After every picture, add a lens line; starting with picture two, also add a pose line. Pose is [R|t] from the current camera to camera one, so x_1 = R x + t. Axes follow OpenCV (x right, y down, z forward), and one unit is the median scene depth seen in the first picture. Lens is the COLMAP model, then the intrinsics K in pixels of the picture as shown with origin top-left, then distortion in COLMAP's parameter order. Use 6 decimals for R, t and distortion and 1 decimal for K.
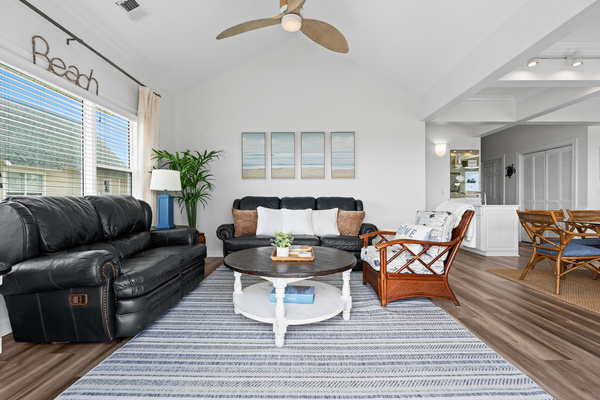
lens RADIAL K [[266.1, 0, 299.6], [0, 266.1, 198.3], [0, 0, 1]] dist [-0.004462, -0.000942]
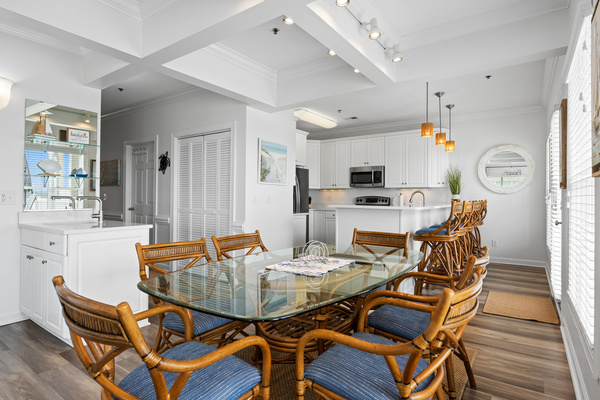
lens RADIAL K [[329.3, 0, 300.2], [0, 329.3, 198.1], [0, 0, 1]] dist [-0.000855, 0.000023]
pose [[0.568159, 0.007043, 0.822889, 0.346999], [-0.015262, 0.999882, 0.001980, -0.024983], [-0.822777, -0.013684, 0.568199, 0.293004]]
